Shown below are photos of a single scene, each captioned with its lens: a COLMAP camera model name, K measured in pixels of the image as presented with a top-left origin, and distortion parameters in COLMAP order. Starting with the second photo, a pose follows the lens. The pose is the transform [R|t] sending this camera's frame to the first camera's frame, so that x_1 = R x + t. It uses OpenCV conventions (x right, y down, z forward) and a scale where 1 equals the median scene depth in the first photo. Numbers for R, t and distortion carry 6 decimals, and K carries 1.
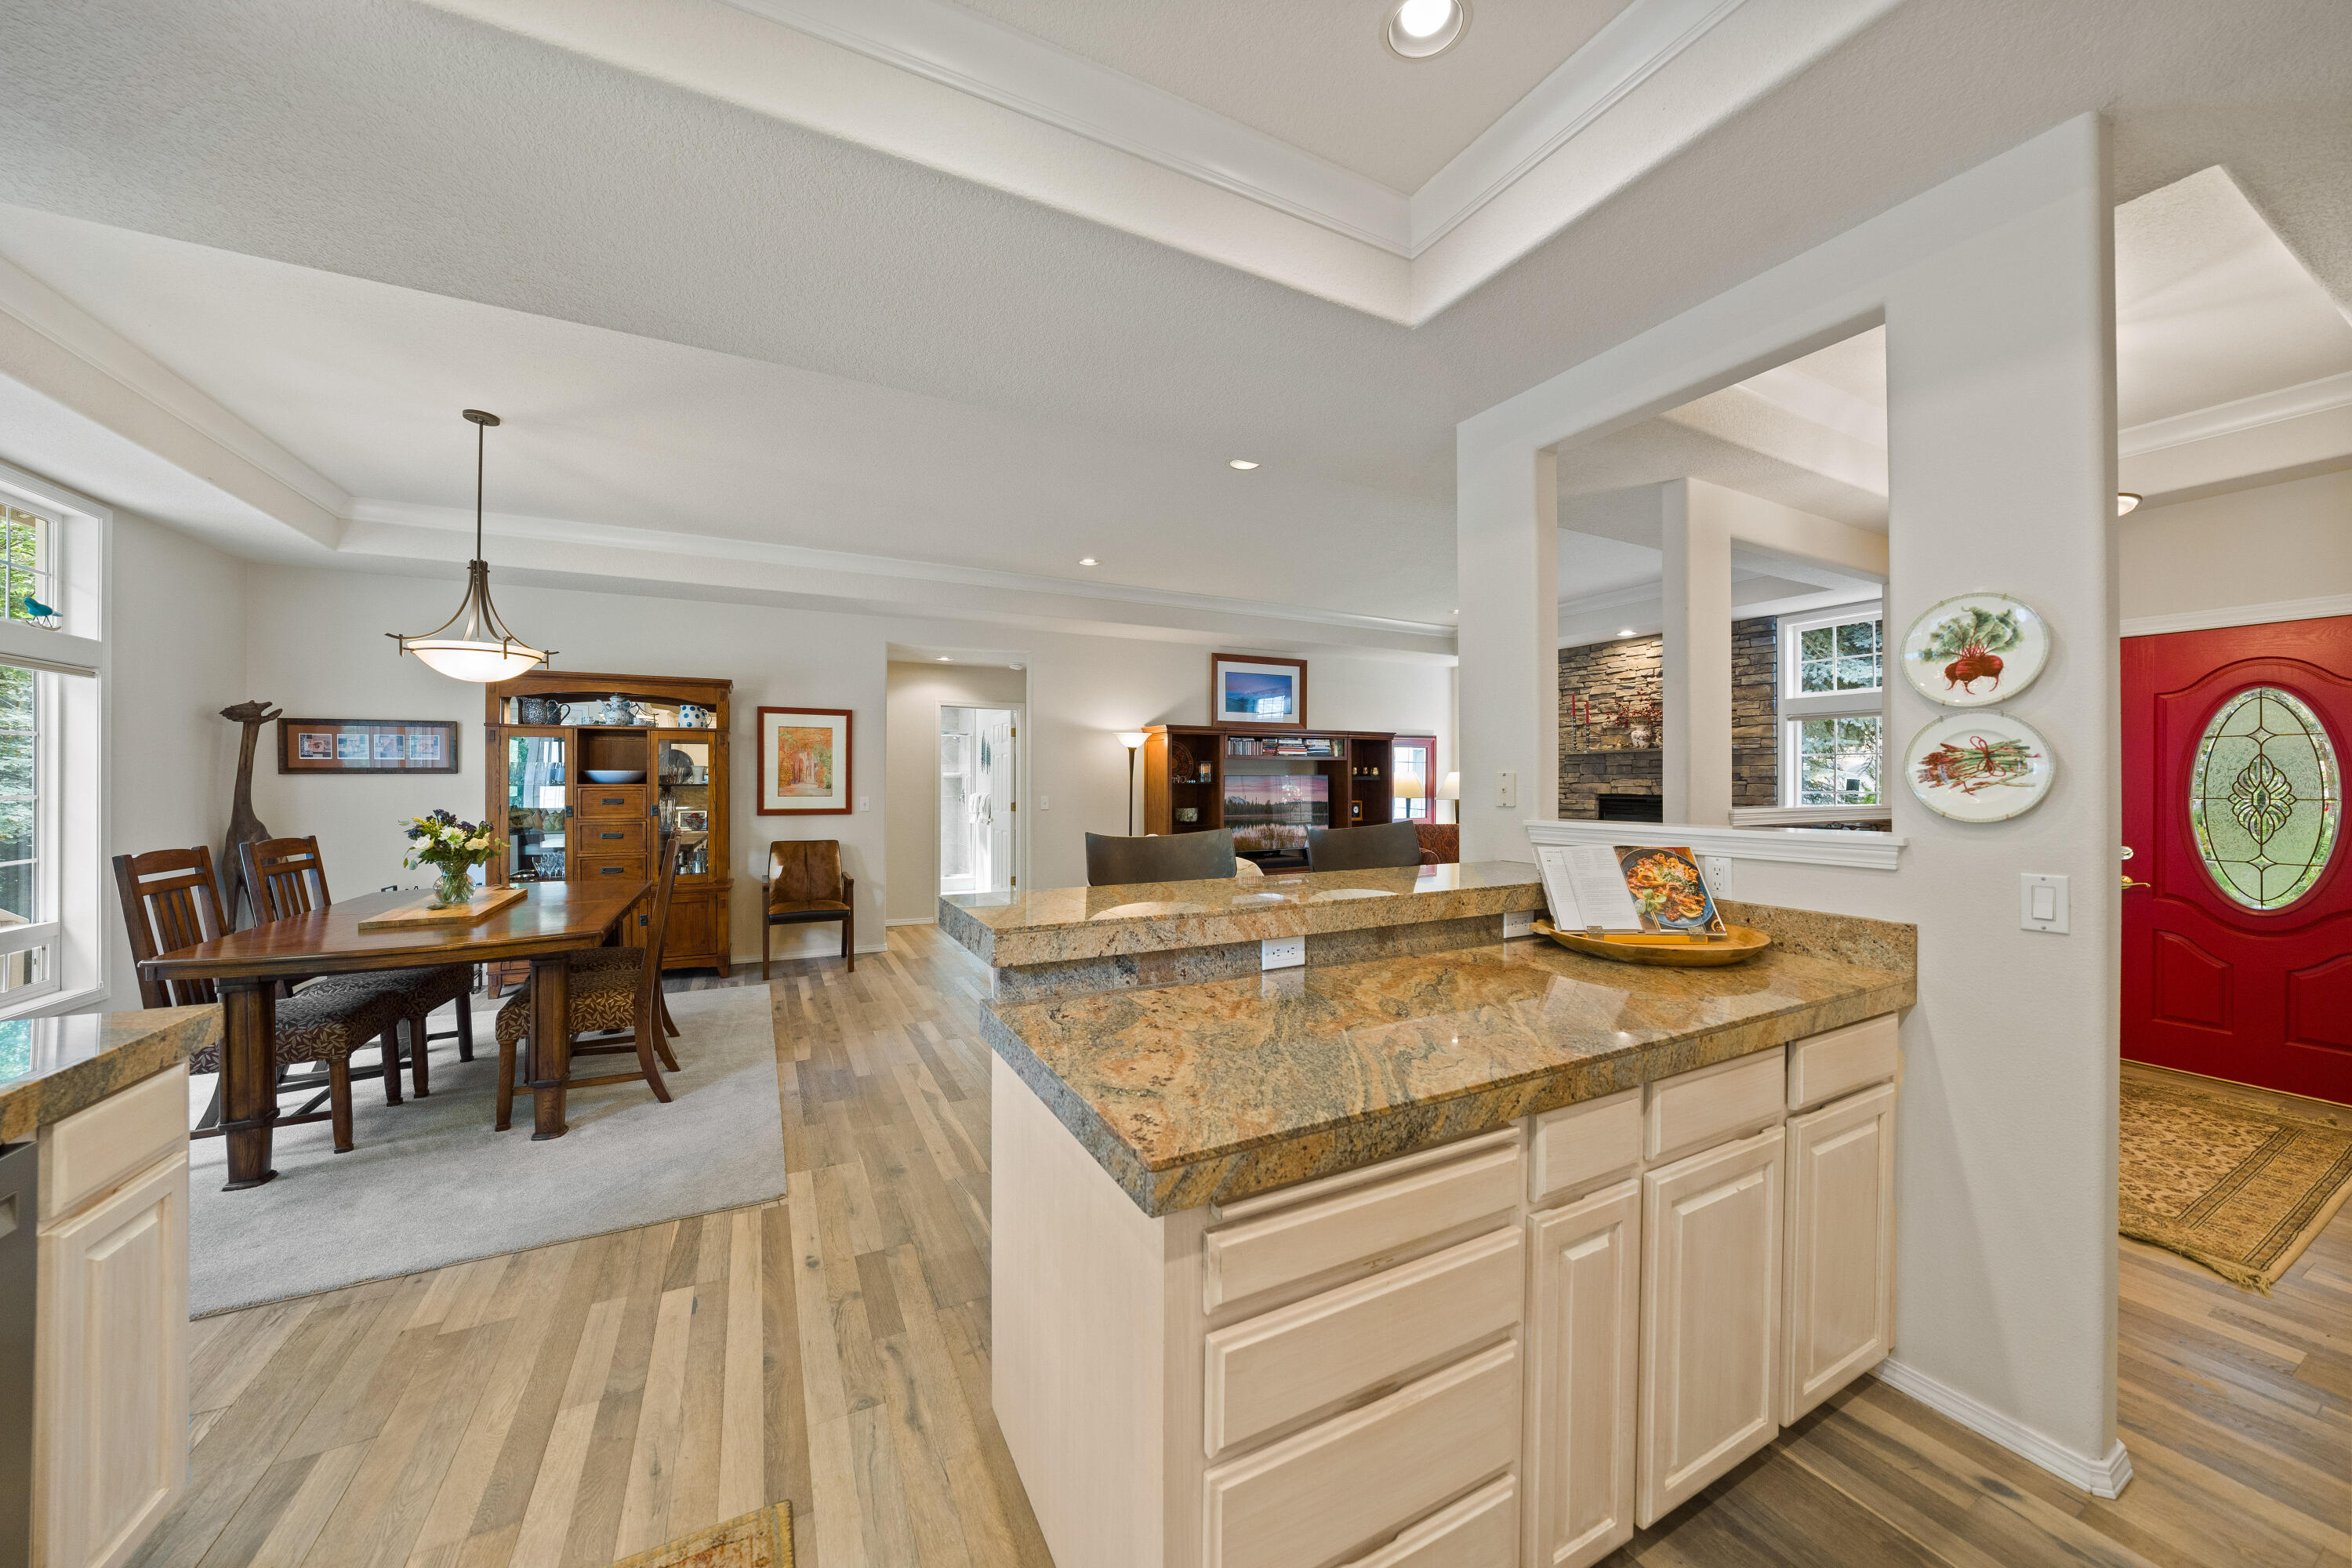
lens RADIAL K [[816.1, 0, 1169.7], [0, 816.1, 780.7], [0, 0, 1]] dist [-0.023958, 0.003966]
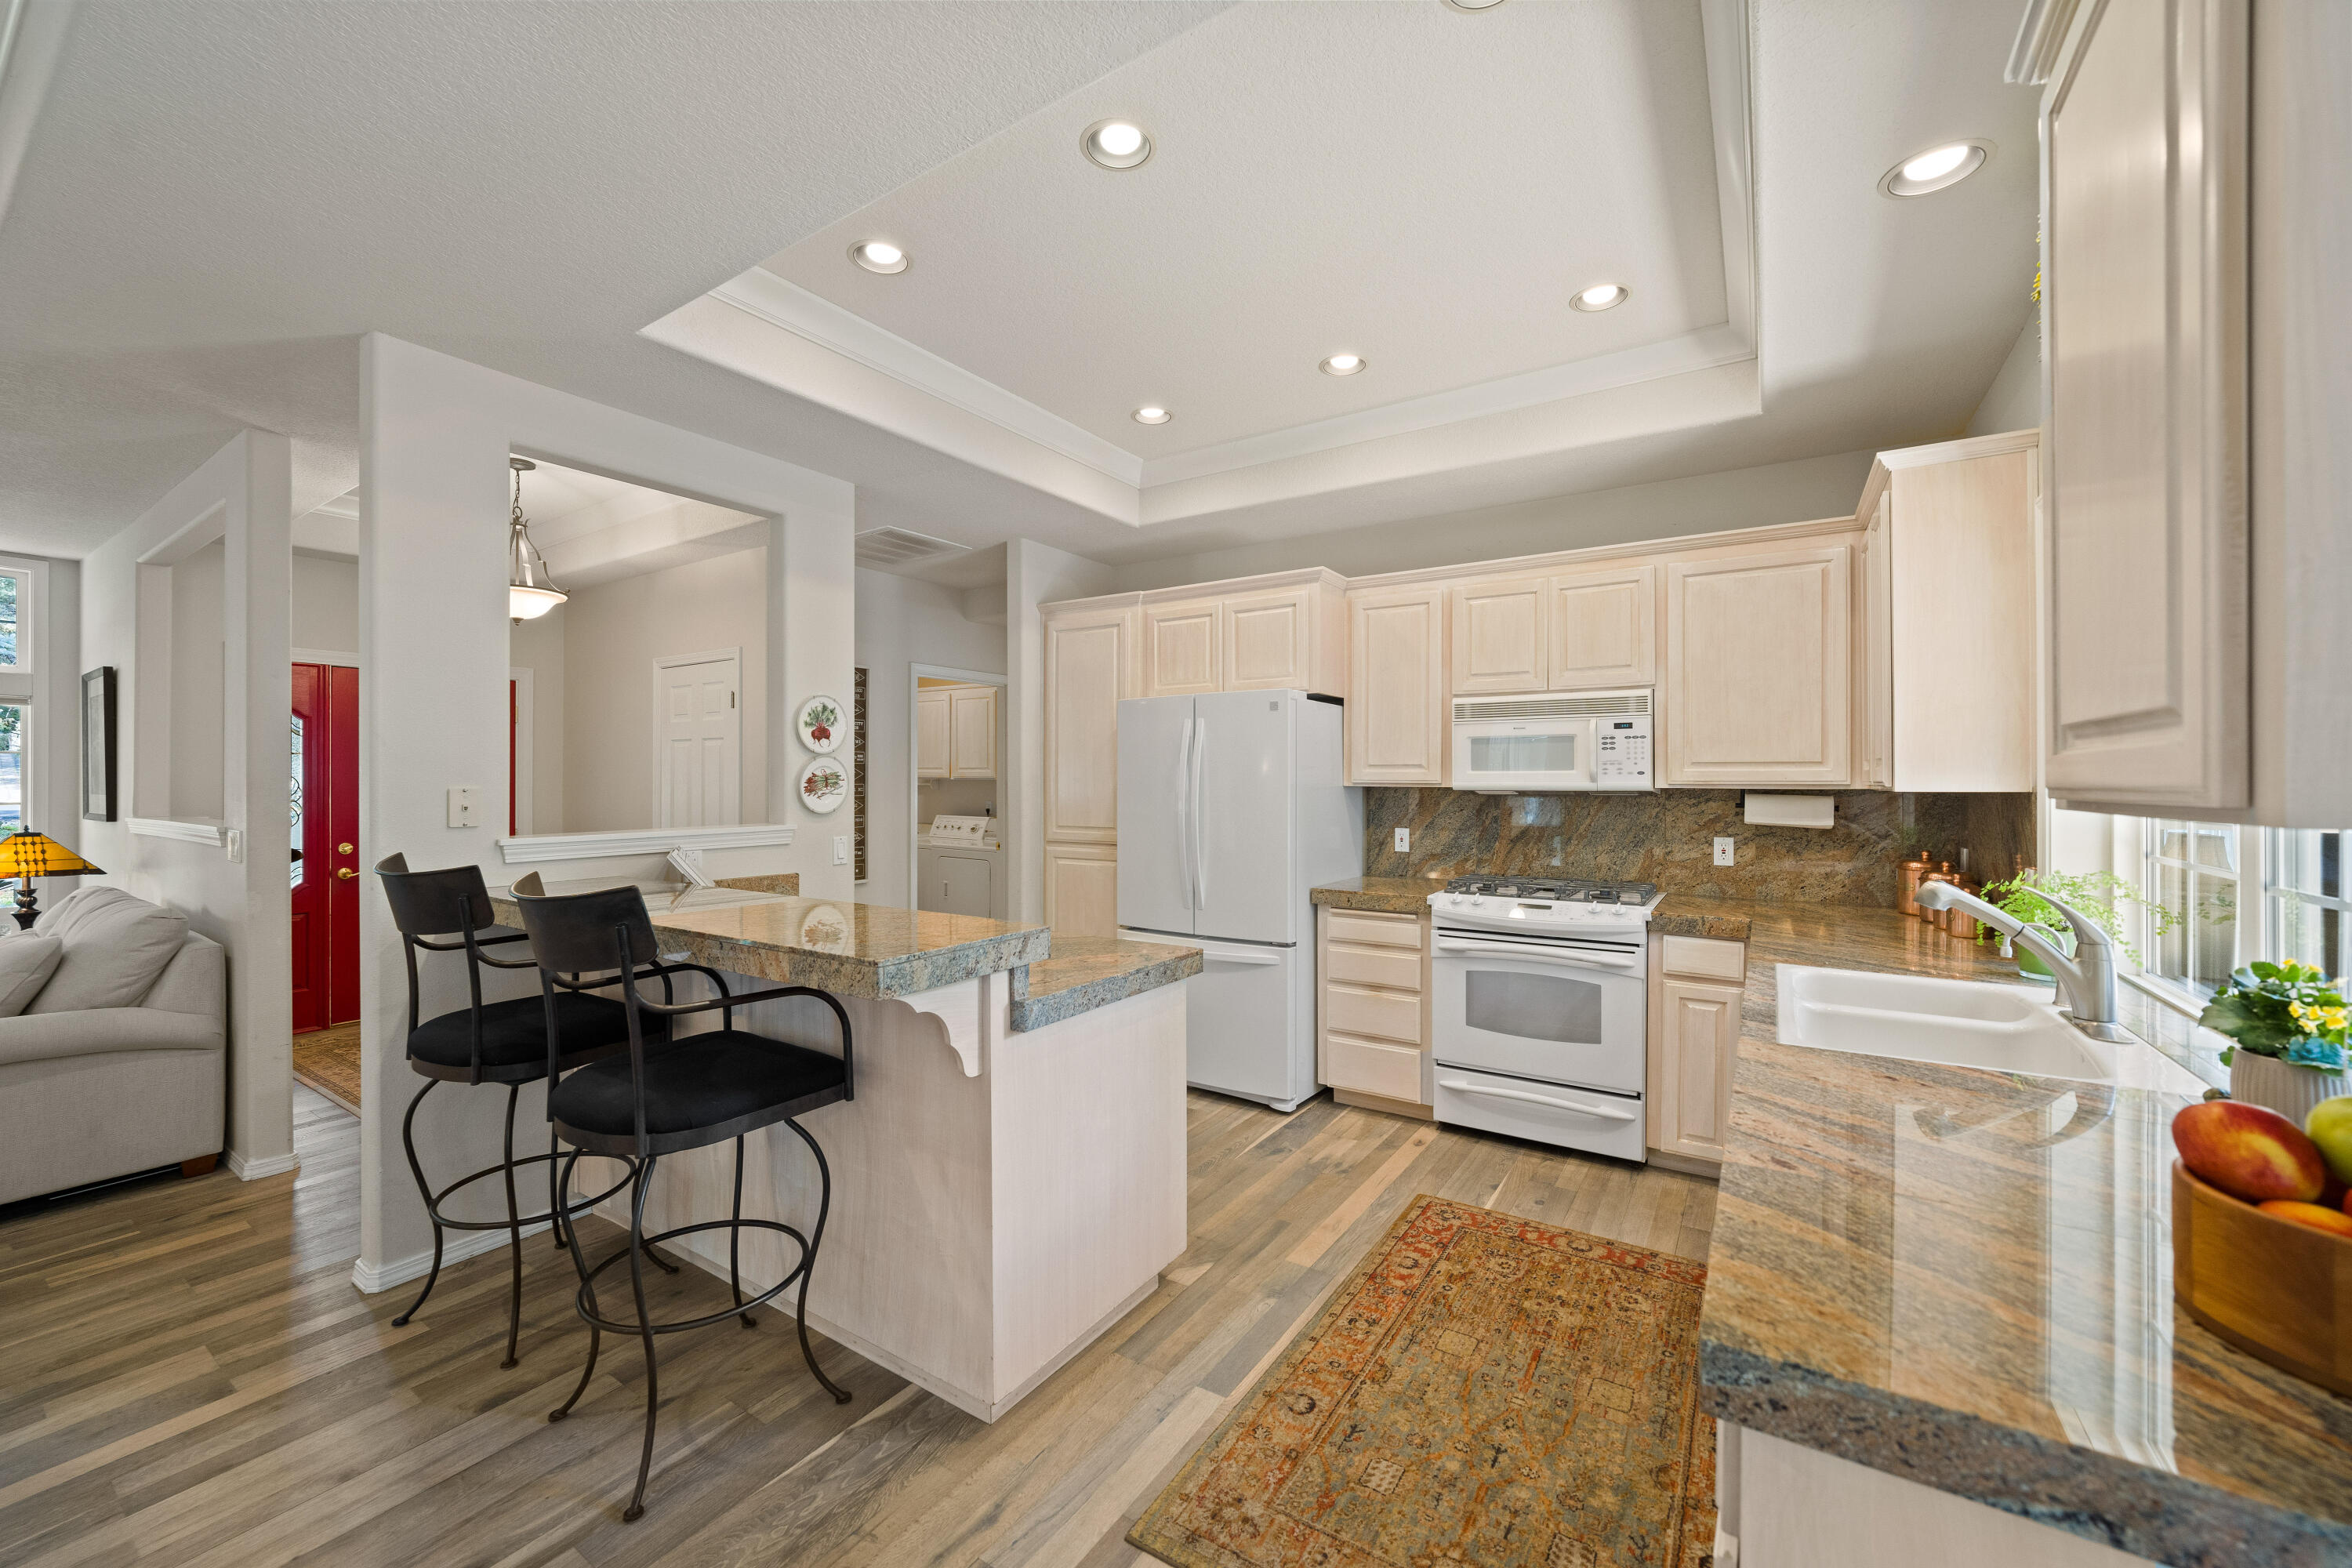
lens RADIAL K [[915.0, 0, 1173.9], [0, 915.0, 777.9], [0, 0, 1]] dist [-0.011726, 0.001362]
pose [[-0.496010, -0.000283, 0.868317, -0.469709], [0.000948, 0.999999, 0.000867, -0.012405], [-0.868316, 0.001253, -0.496010, 0.477358]]
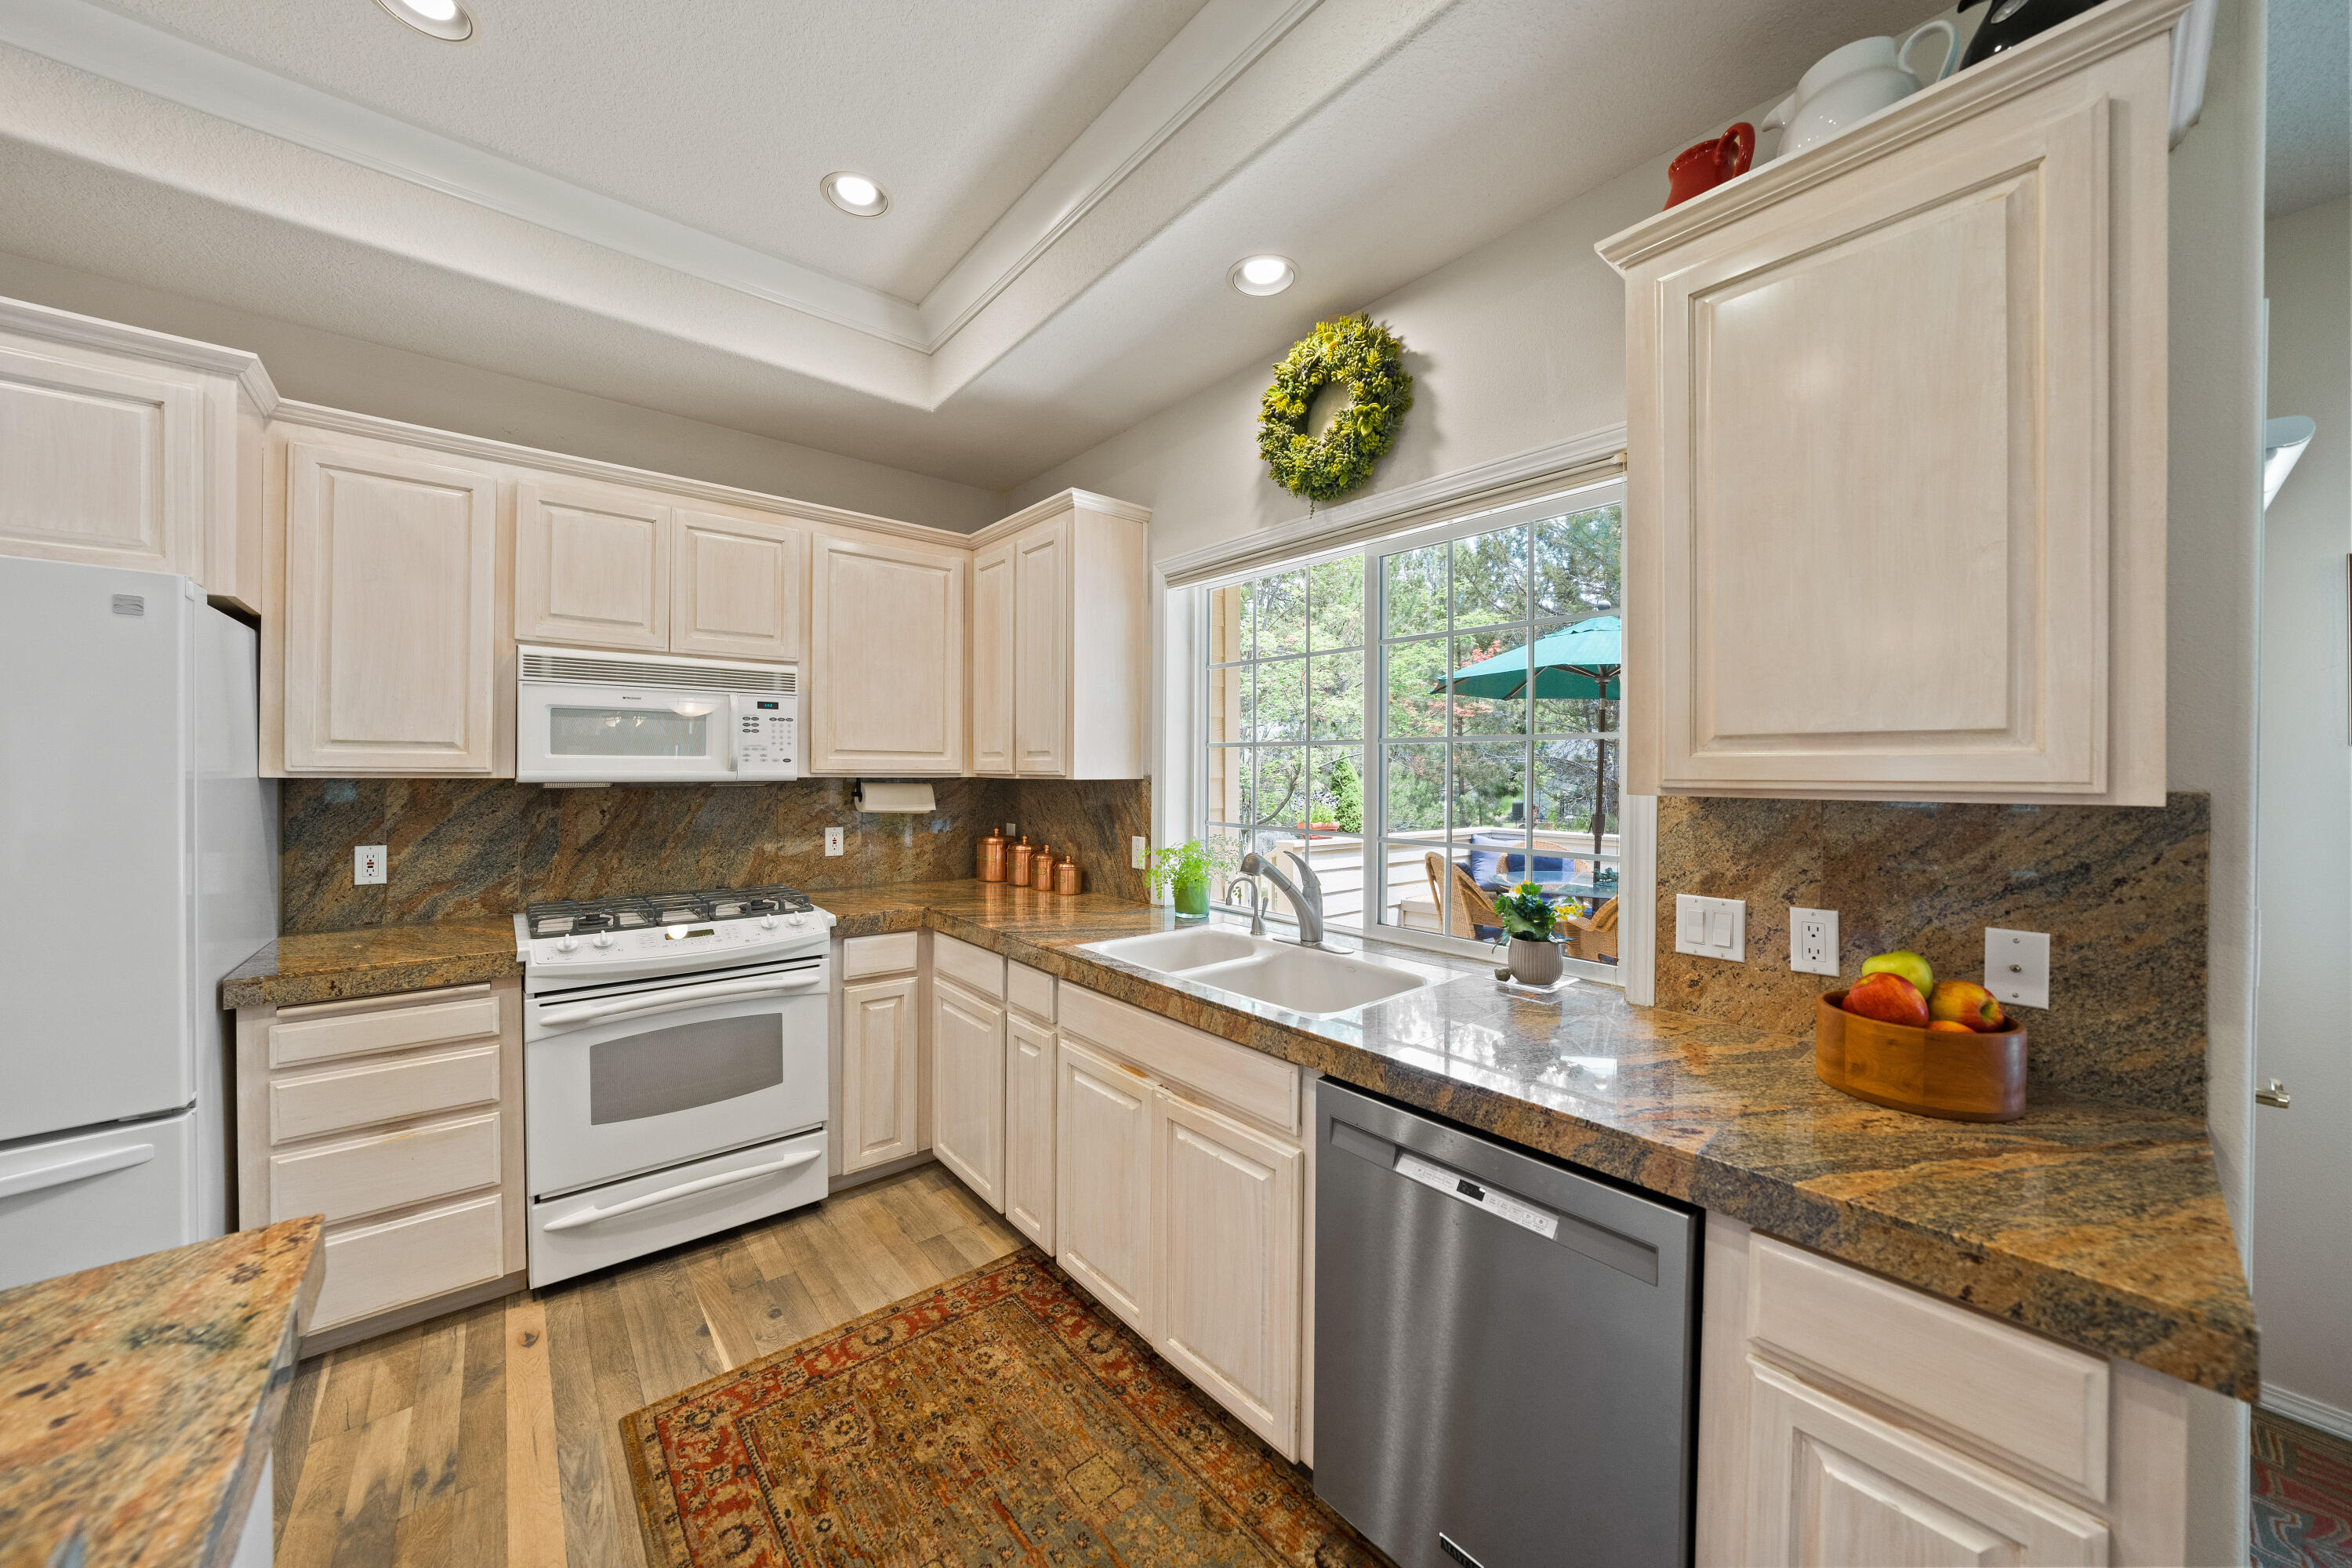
lens RADIAL K [[816.1, 0, 1168.4], [0, 816.1, 773.9], [0, 0, 1]] dist [-0.023958, 0.003966]
pose [[-0.974855, -0.005672, -0.222770, -0.149992], [-0.007432, 0.999947, 0.007063, -0.011984], [0.222718, 0.008541, -0.974846, 0.408860]]
